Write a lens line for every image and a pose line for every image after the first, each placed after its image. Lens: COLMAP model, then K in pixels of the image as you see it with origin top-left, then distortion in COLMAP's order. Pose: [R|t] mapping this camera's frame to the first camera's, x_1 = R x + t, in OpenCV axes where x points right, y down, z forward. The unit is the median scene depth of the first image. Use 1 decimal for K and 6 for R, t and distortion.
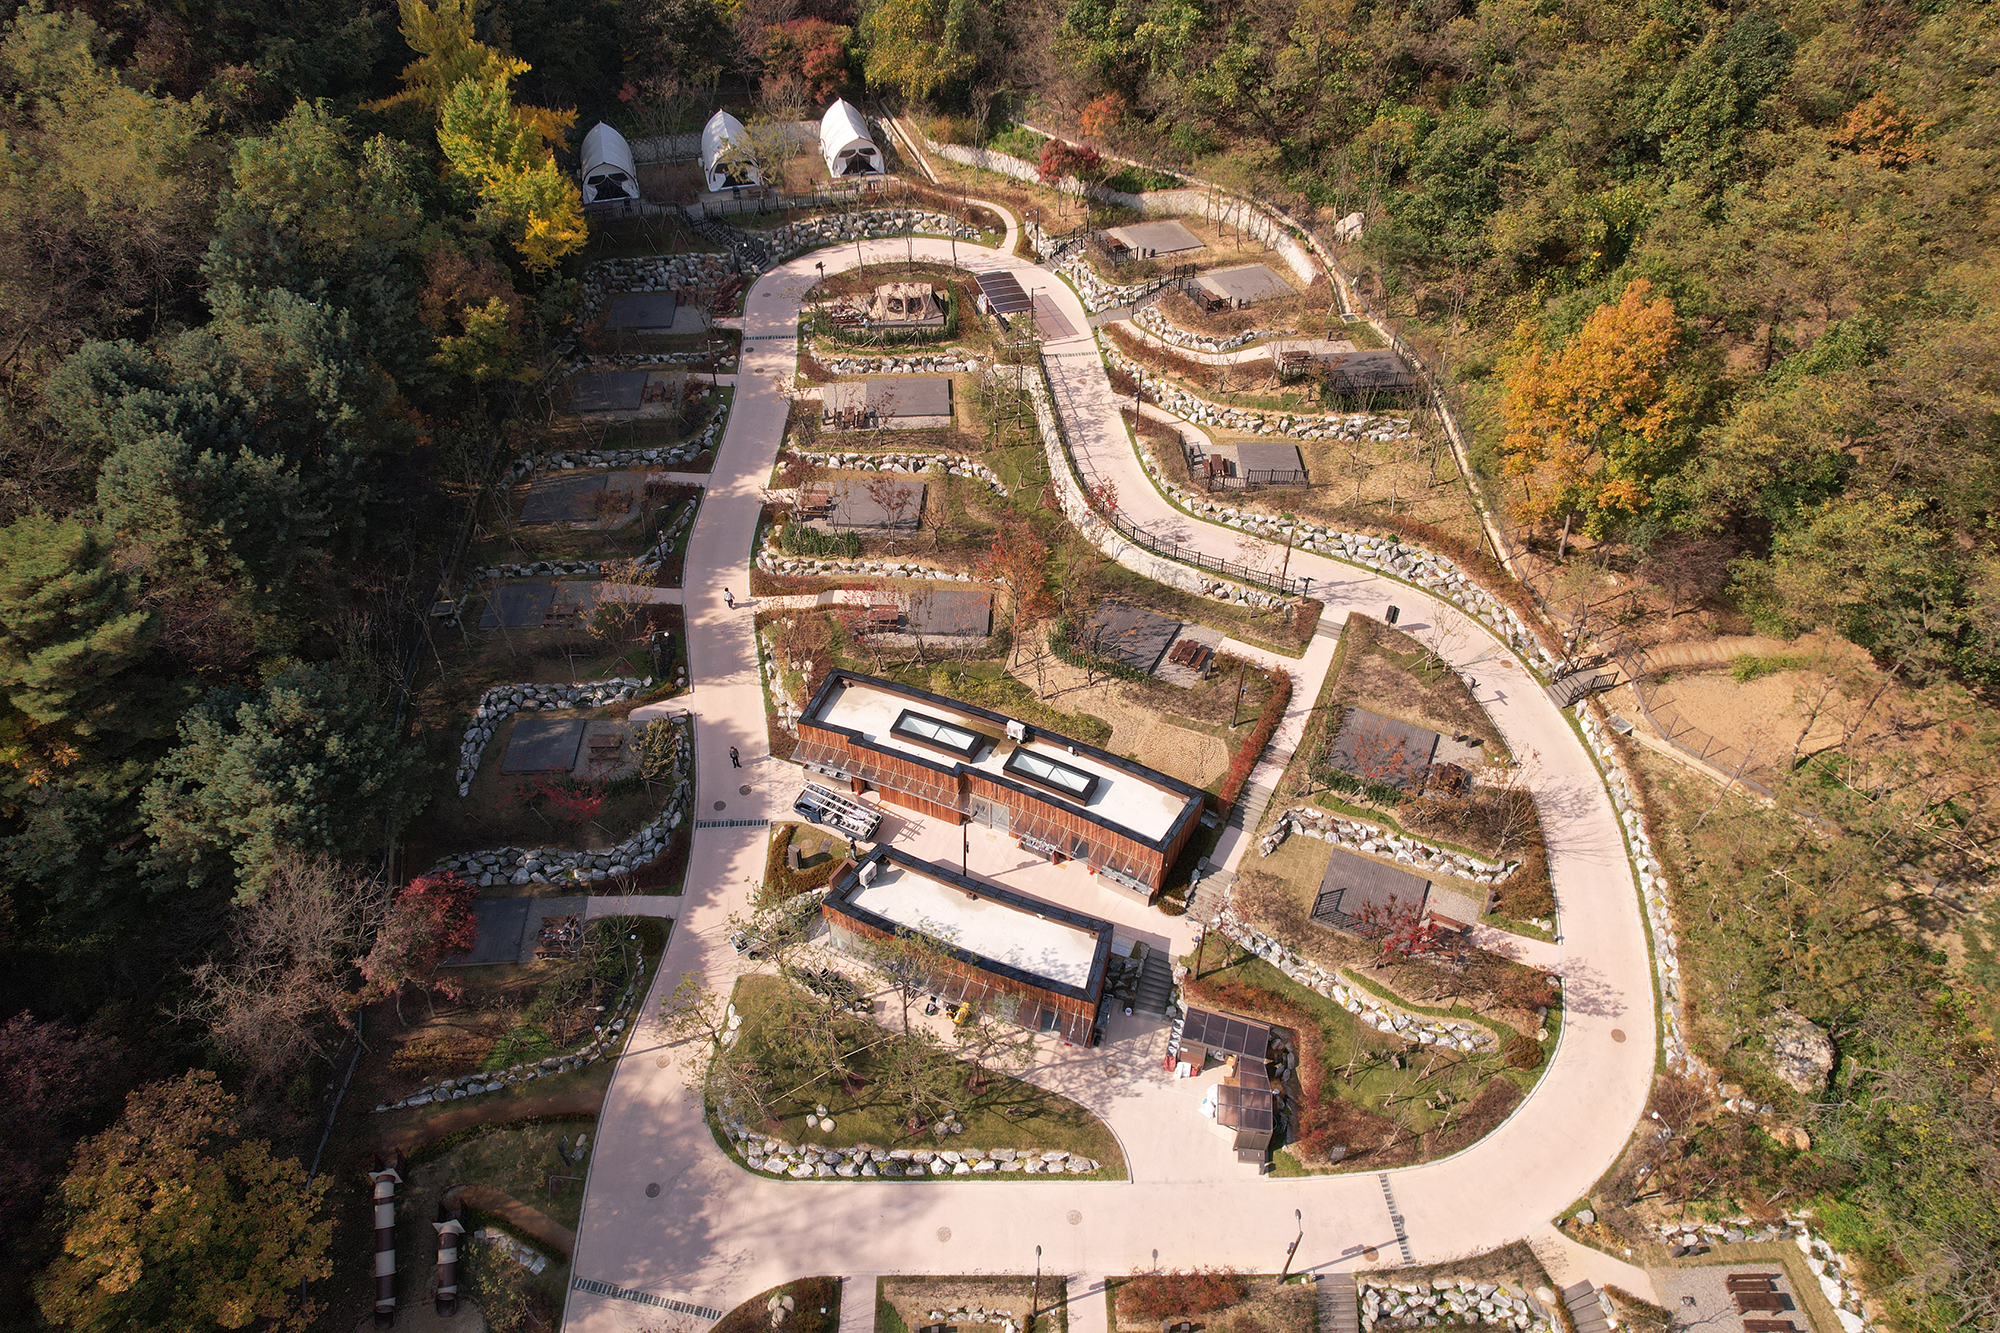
lens RADIAL K [[1276.5, 0, 995.4], [0, 1276.5, 671.0], [0, 0, 1]] dist [-0.077958, 0.070717]
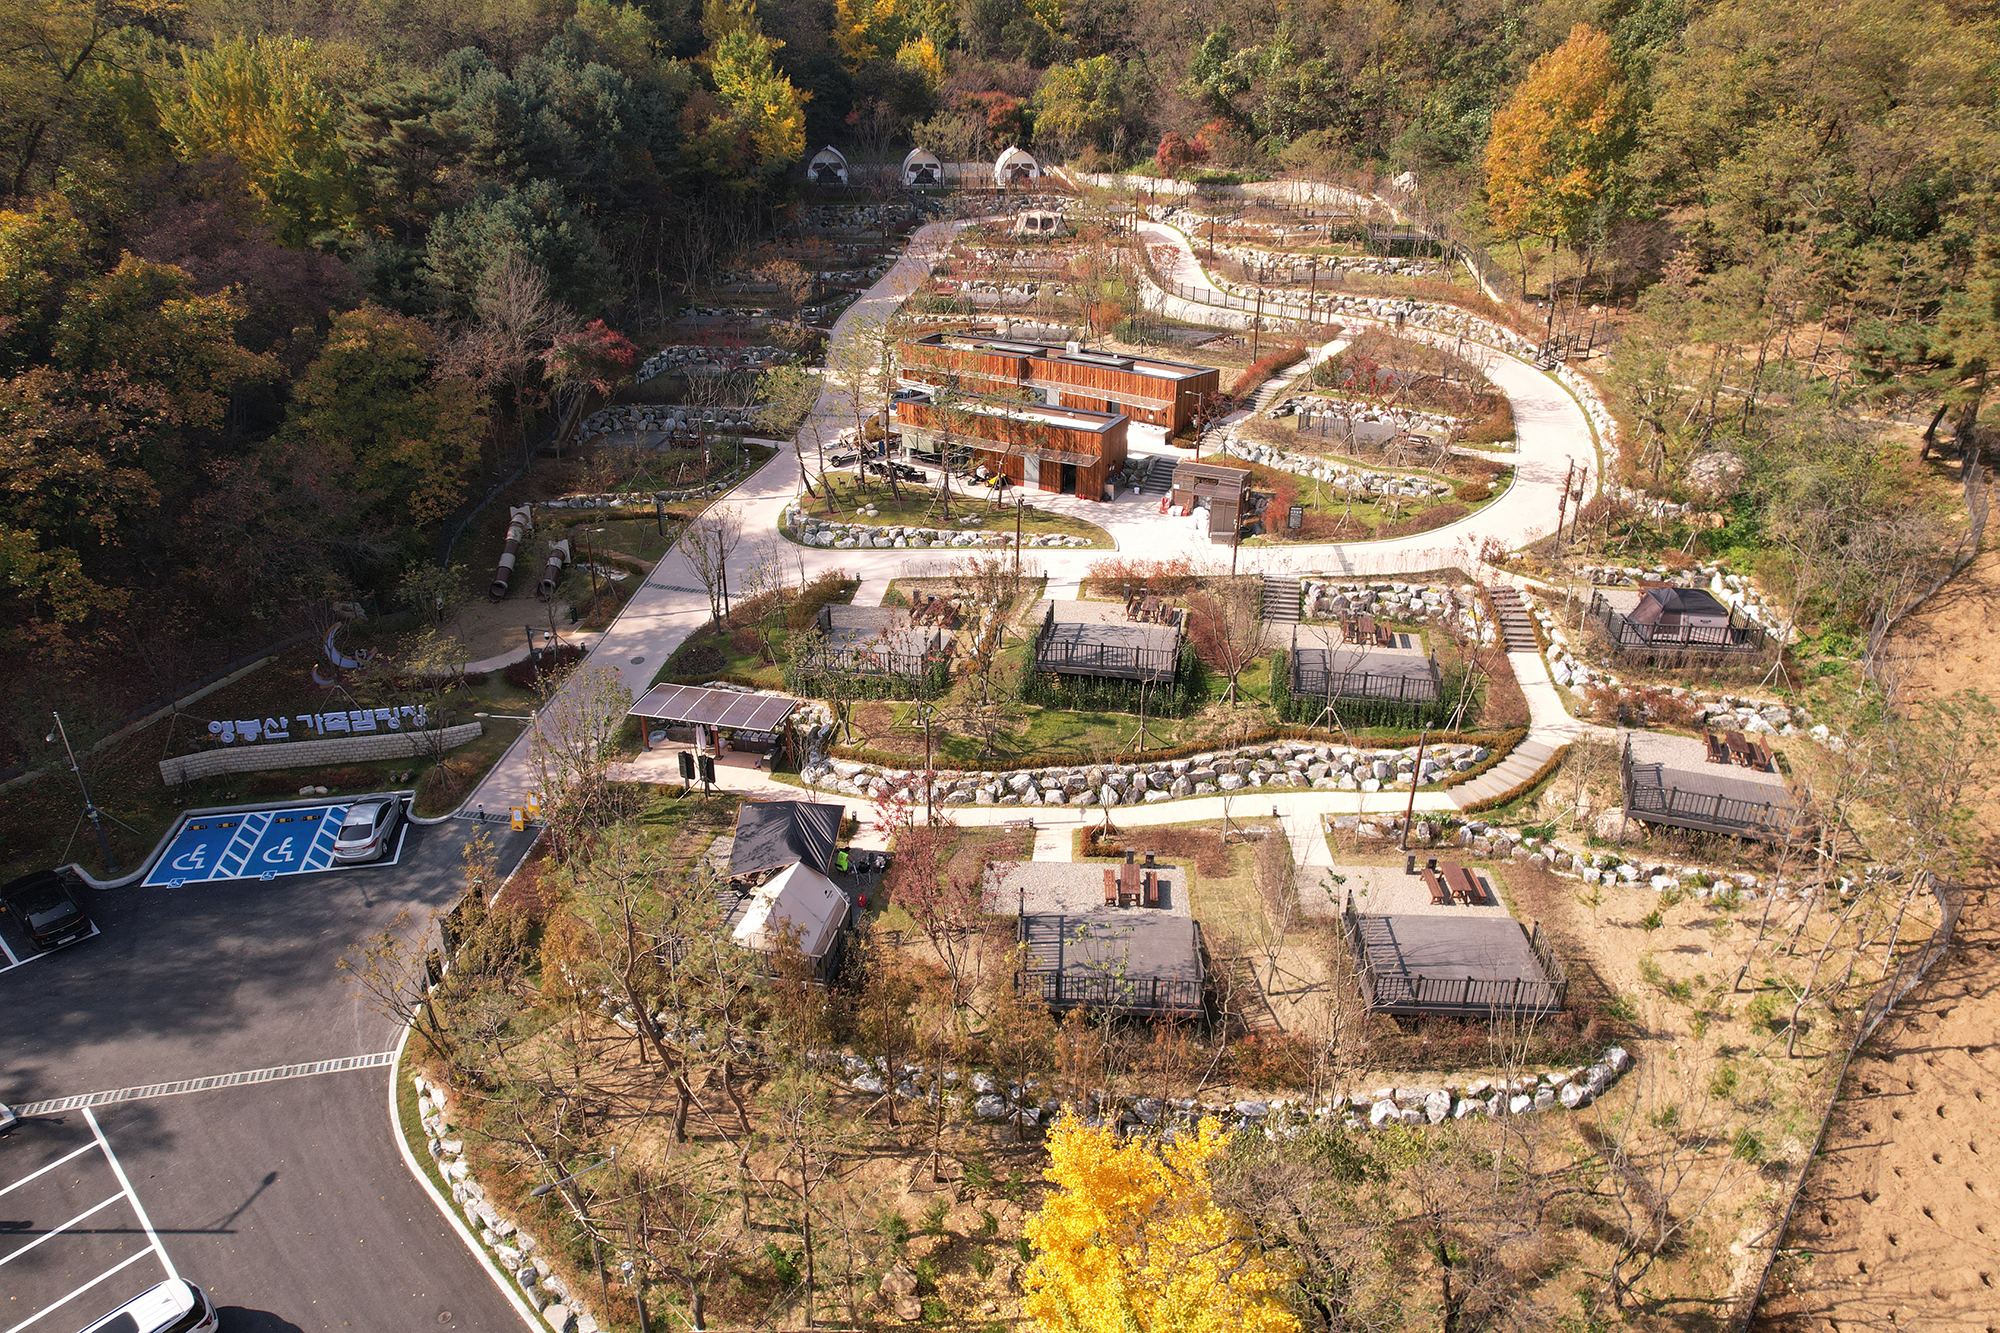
lens RADIAL K [[1276.5, 0, 995.4], [0, 1276.5, 671.0], [0, 0, 1]] dist [-0.077958, 0.070717]
pose [[0.985765, 0.070781, -0.152504, 0.139628], [-0.115390, 0.944532, -0.307482, 0.671490], [0.122280, 0.320702, 0.939254, -0.061741]]
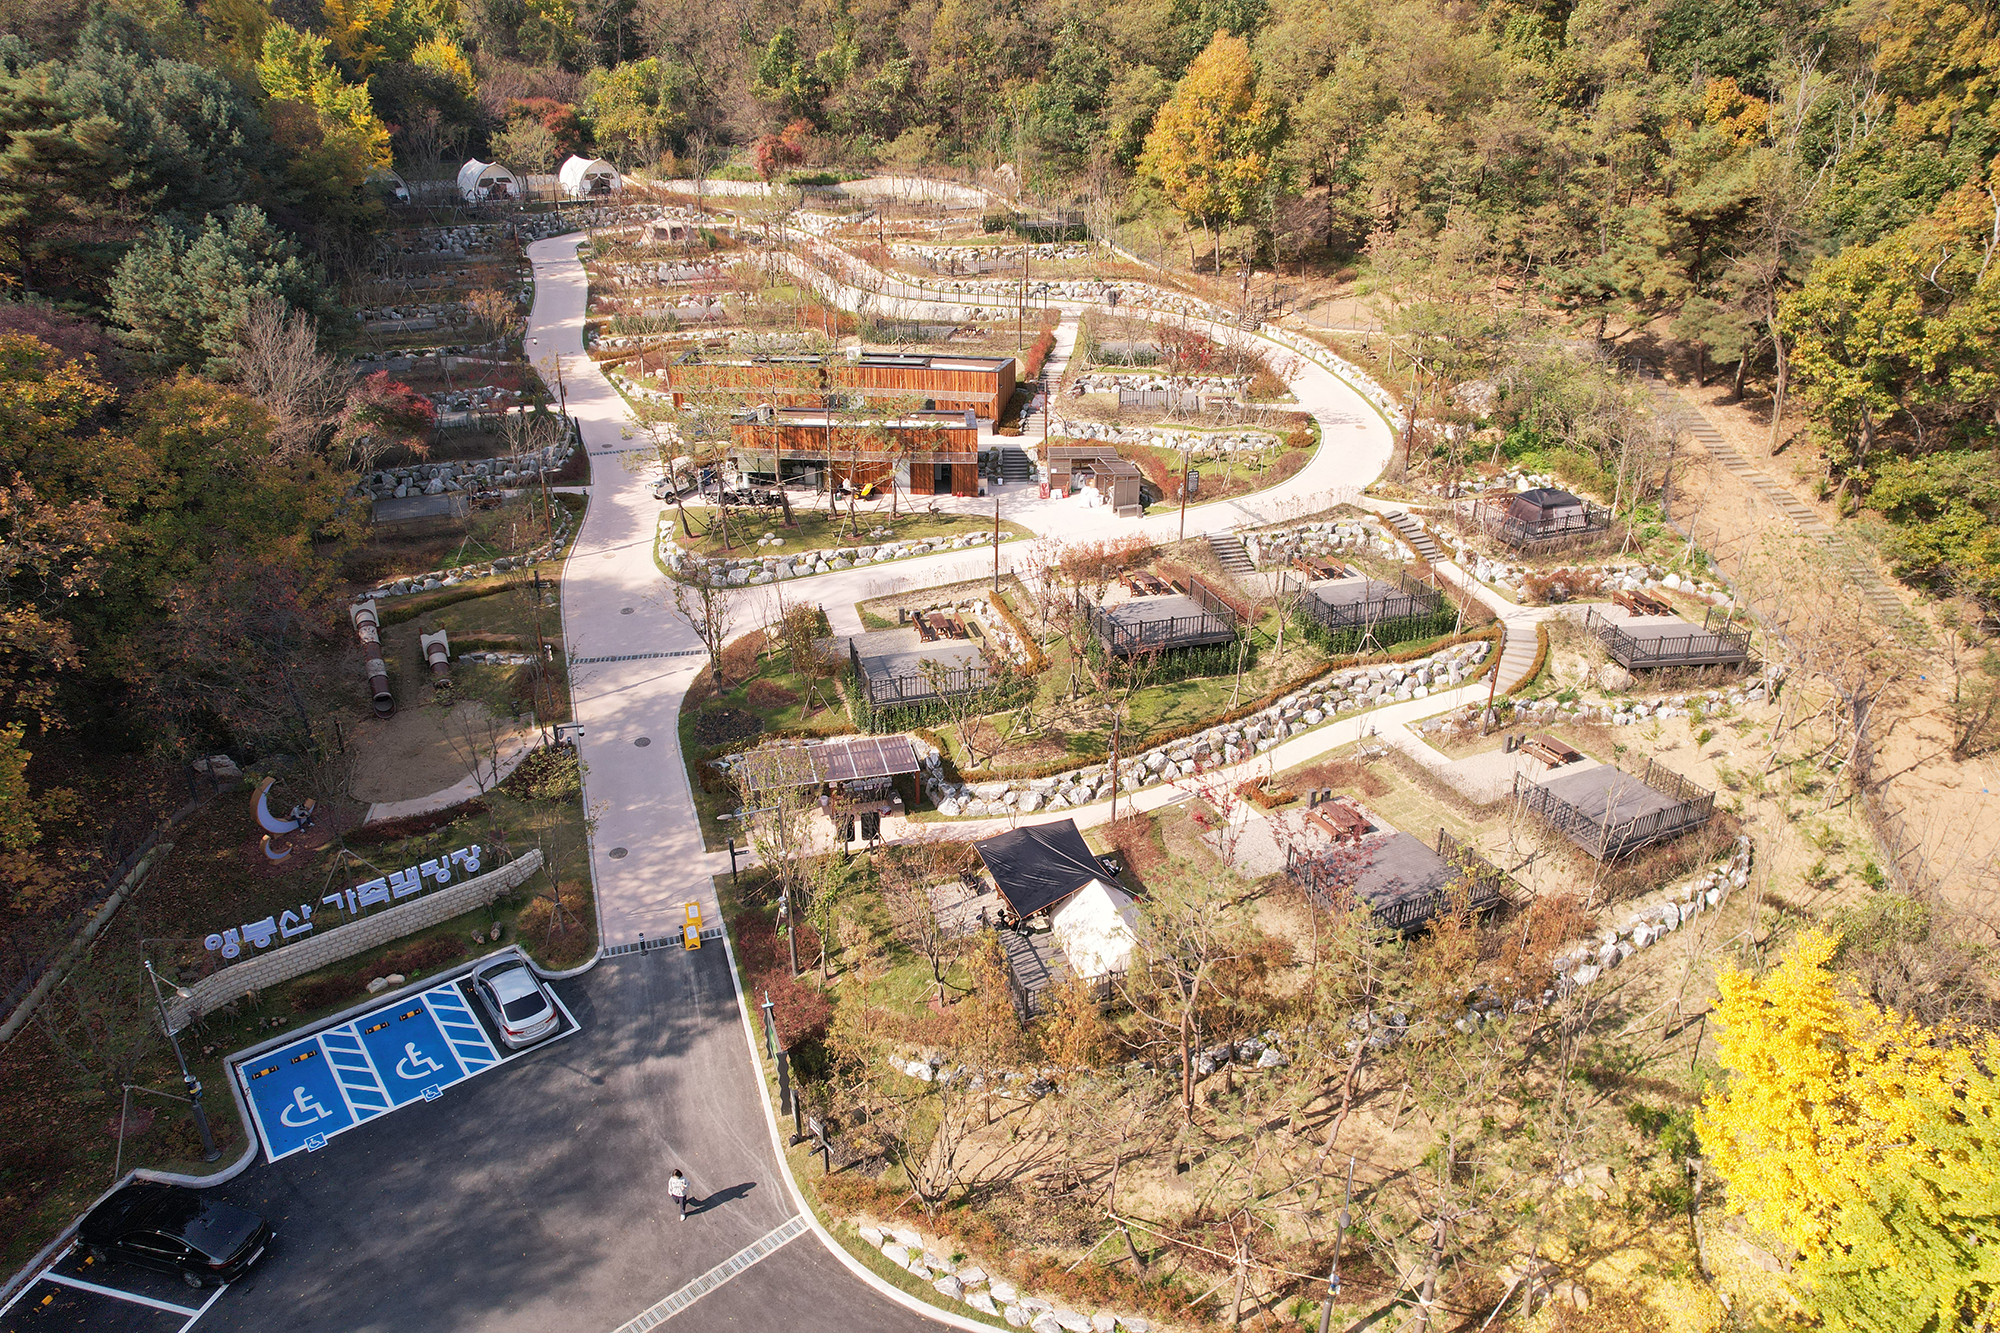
lens RADIAL K [[1276.5, 0, 995.4], [0, 1276.5, 671.0], [0, 0, 1]] dist [-0.077958, 0.070717]
pose [[0.948496, -0.135119, 0.286527, -0.225799], [0.219118, 0.933038, -0.285354, 0.651237], [-0.228784, 0.333440, 0.914590, -0.039623]]
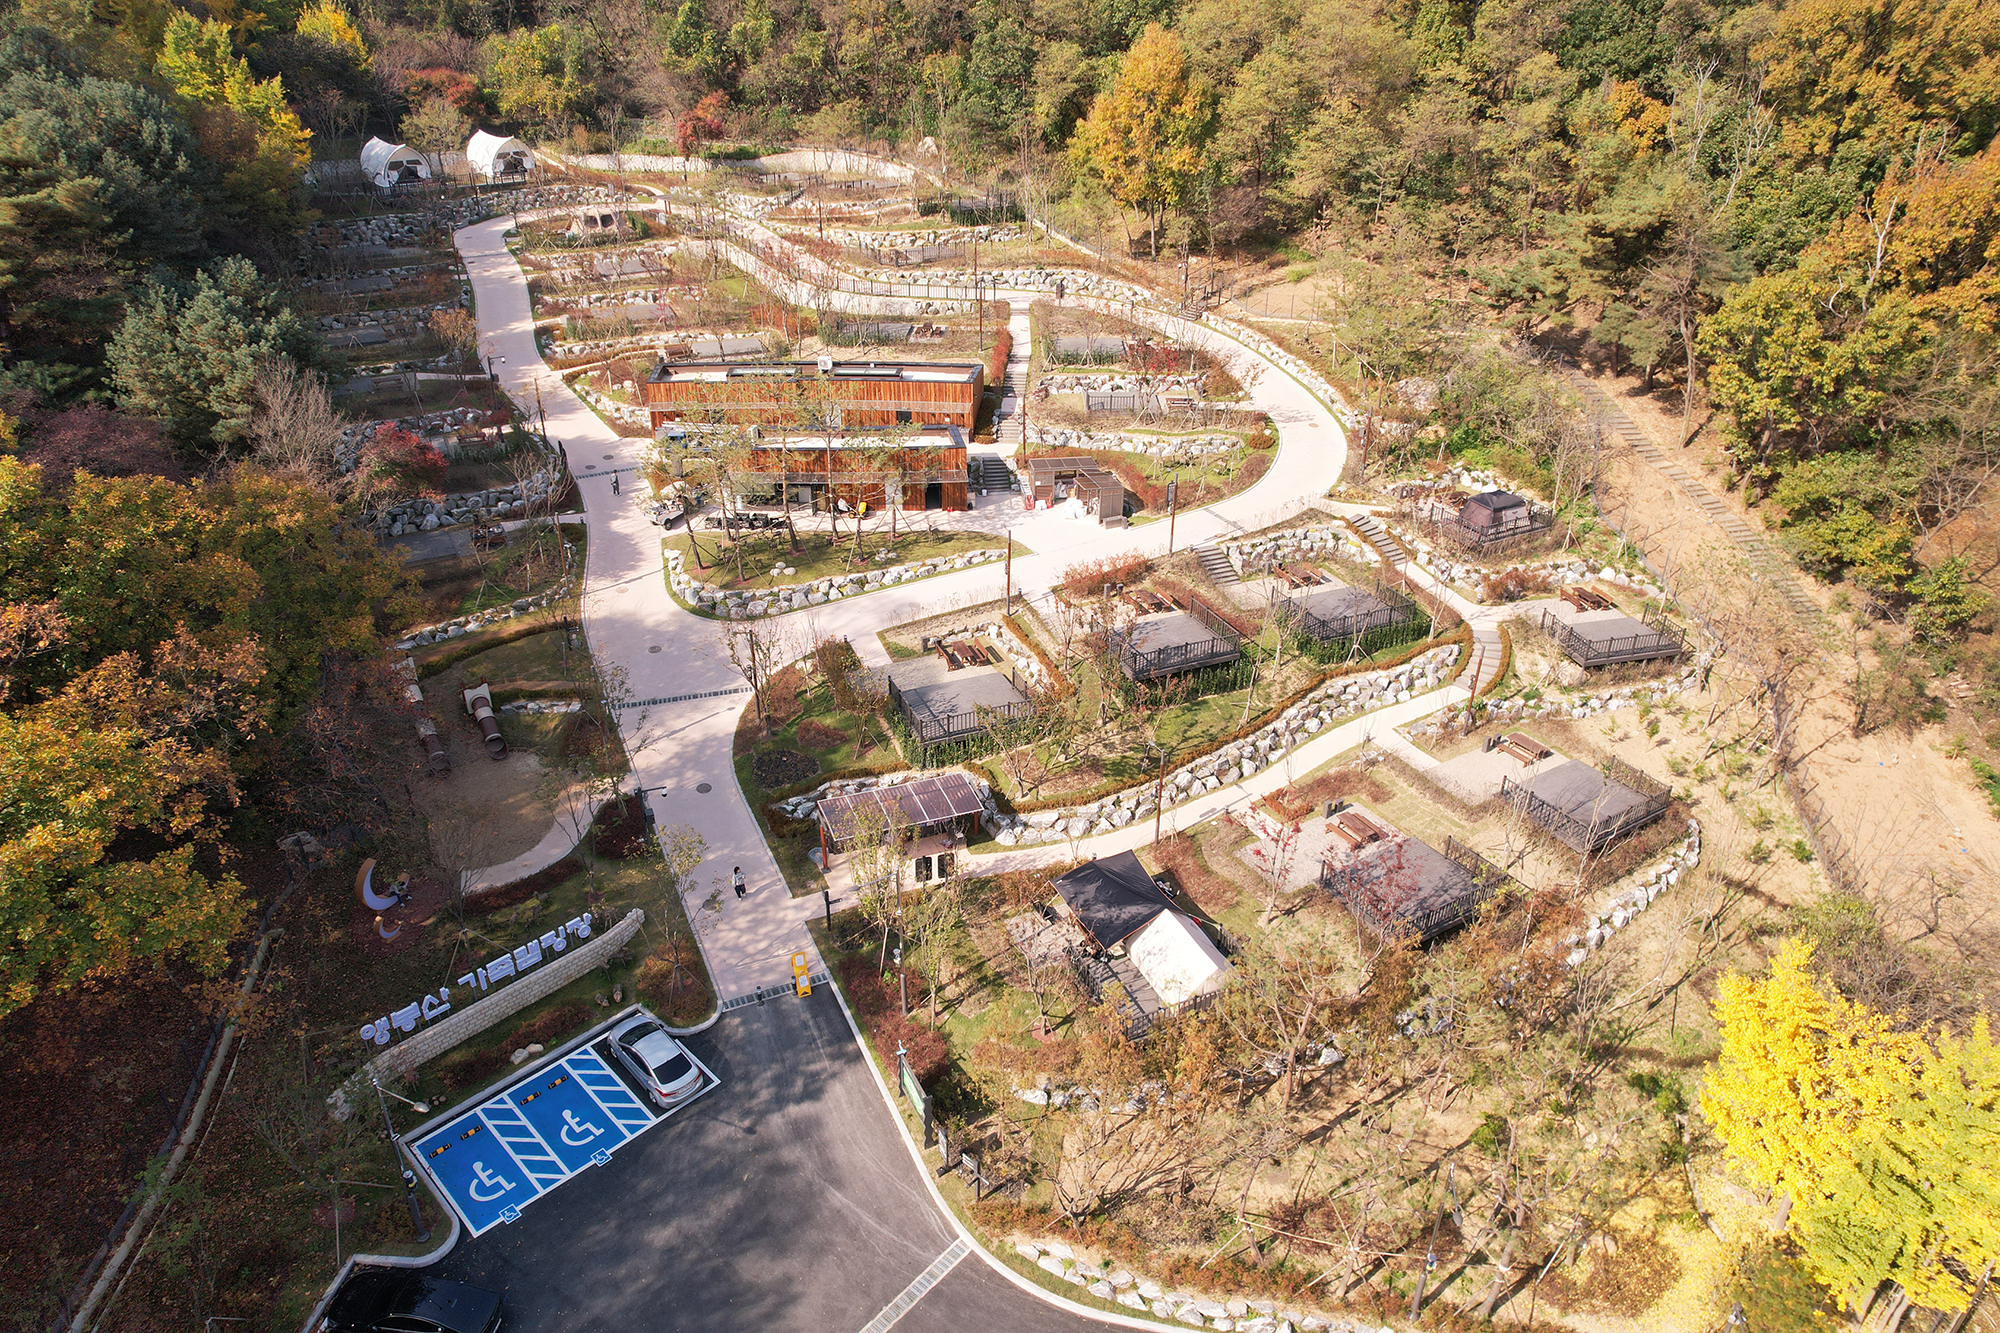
lens RADIAL K [[1276.5, 0, 995.4], [0, 1276.5, 671.0], [0, 0, 1]] dist [-0.077958, 0.070717]
pose [[0.908176, -0.200706, 0.367332, -0.322218], [0.287724, 0.936692, -0.199559, 0.575927], [-0.304024, 0.286925, 0.908429, -0.087679]]
